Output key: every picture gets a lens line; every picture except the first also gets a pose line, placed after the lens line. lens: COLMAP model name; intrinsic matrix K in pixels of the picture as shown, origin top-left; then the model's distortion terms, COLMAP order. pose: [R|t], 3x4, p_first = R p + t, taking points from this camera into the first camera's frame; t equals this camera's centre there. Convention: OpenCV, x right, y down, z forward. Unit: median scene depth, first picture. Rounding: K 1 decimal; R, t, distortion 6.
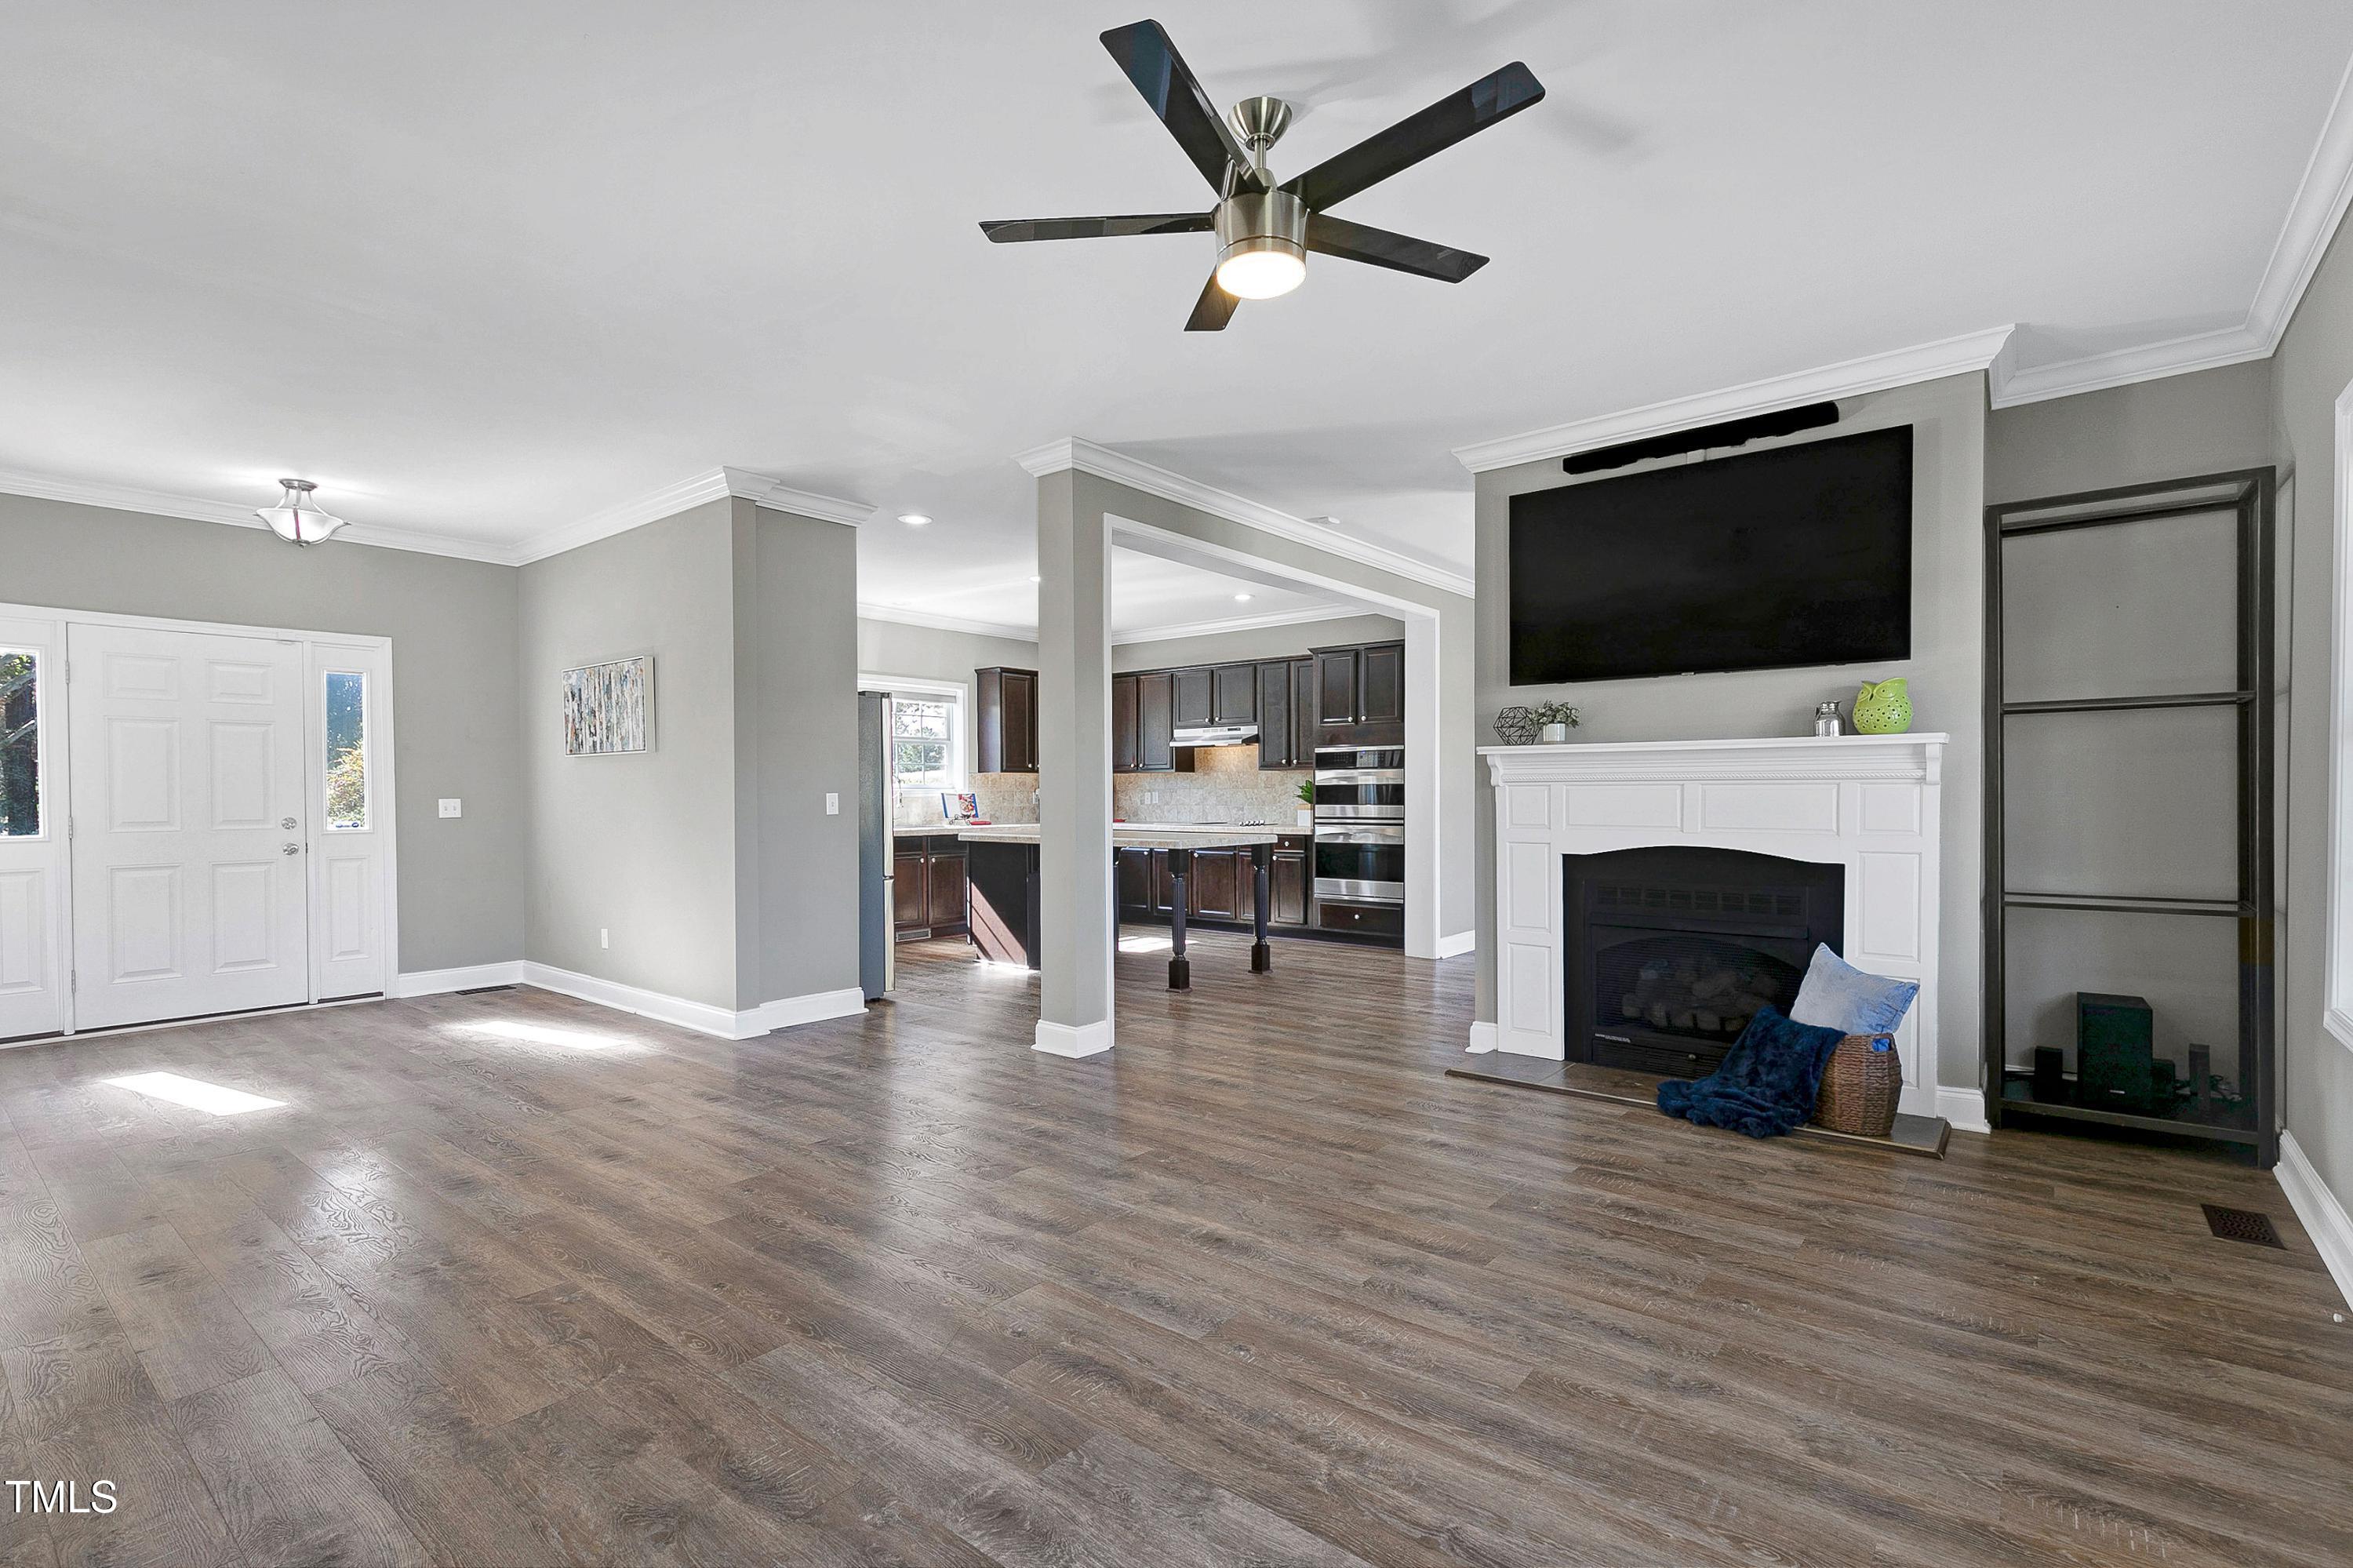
lens RADIAL K [[1083.4, 0, 1172.2], [0, 1083.4, 804.0], [0, 0, 1]] dist [0.009127, 0.001157]
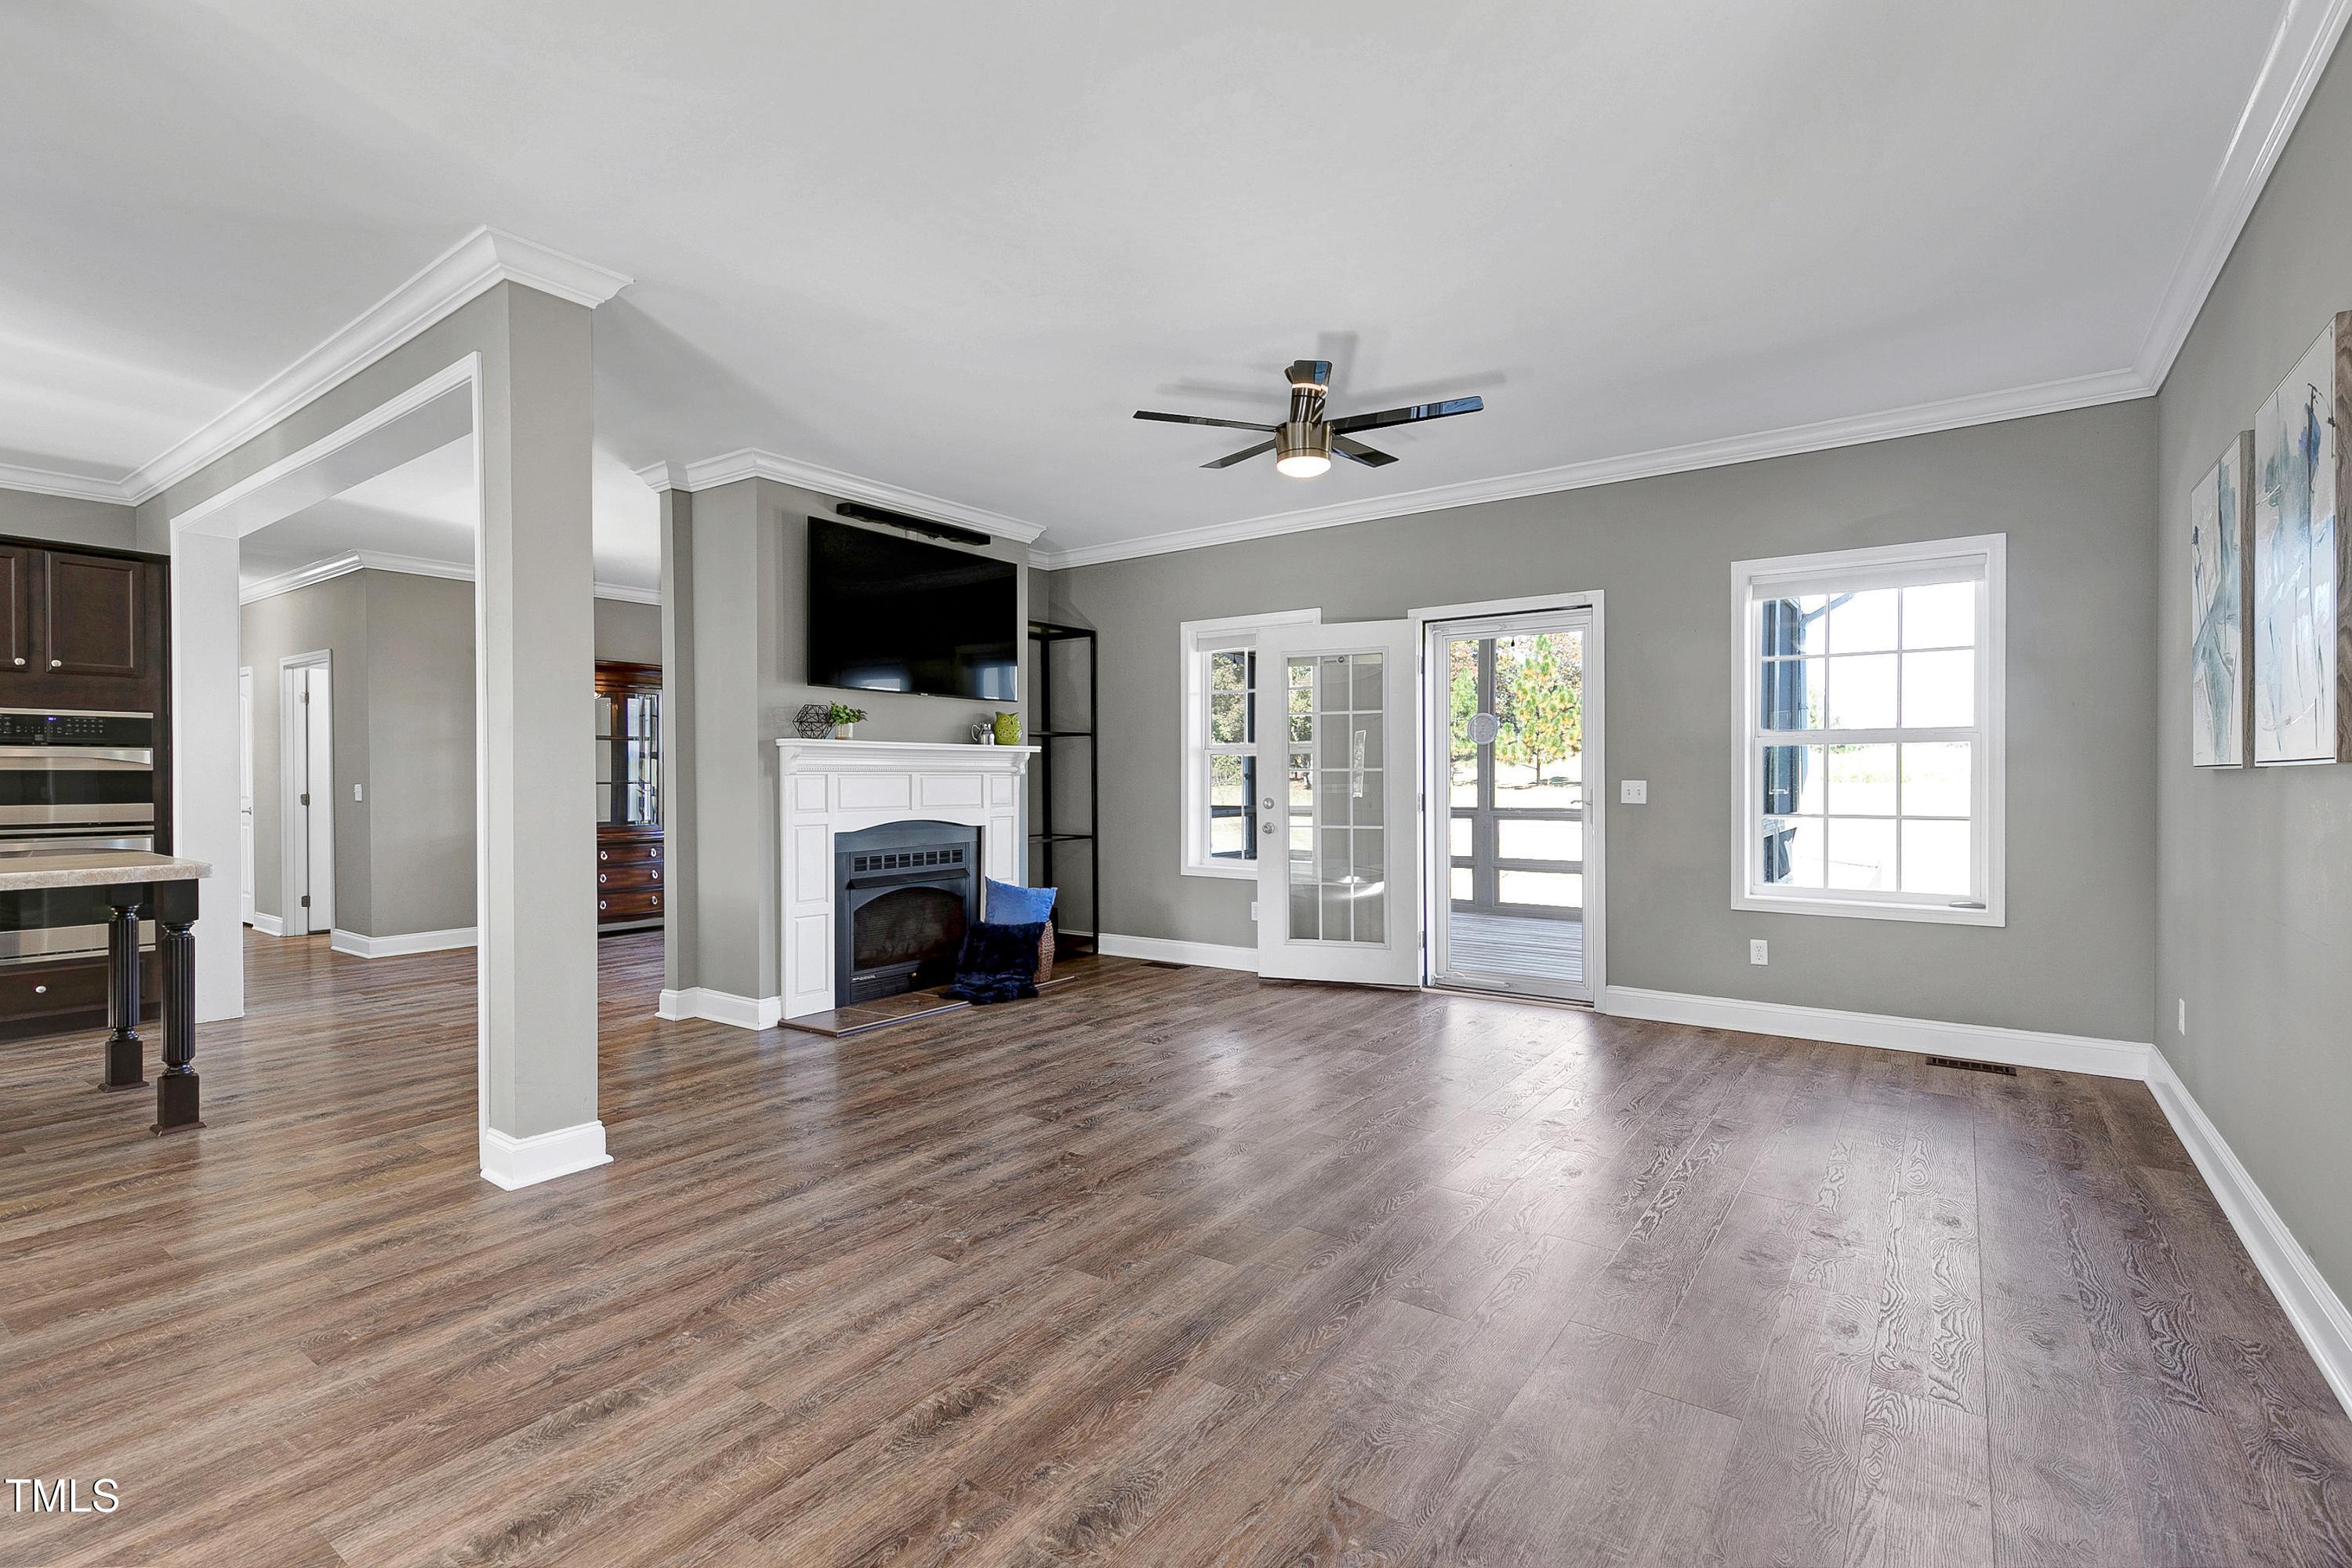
lens RADIAL K [[1082.9, 0, 1177.7], [0, 1082.9, 774.9], [0, 0, 1]] dist [0.009127, 0.001157]
pose [[-0.061339, 0.005612, 0.998101, -0.747003], [0.013496, 0.999897, -0.004792, -0.005401], [-0.998026, 0.013177, -0.061408, 0.622245]]
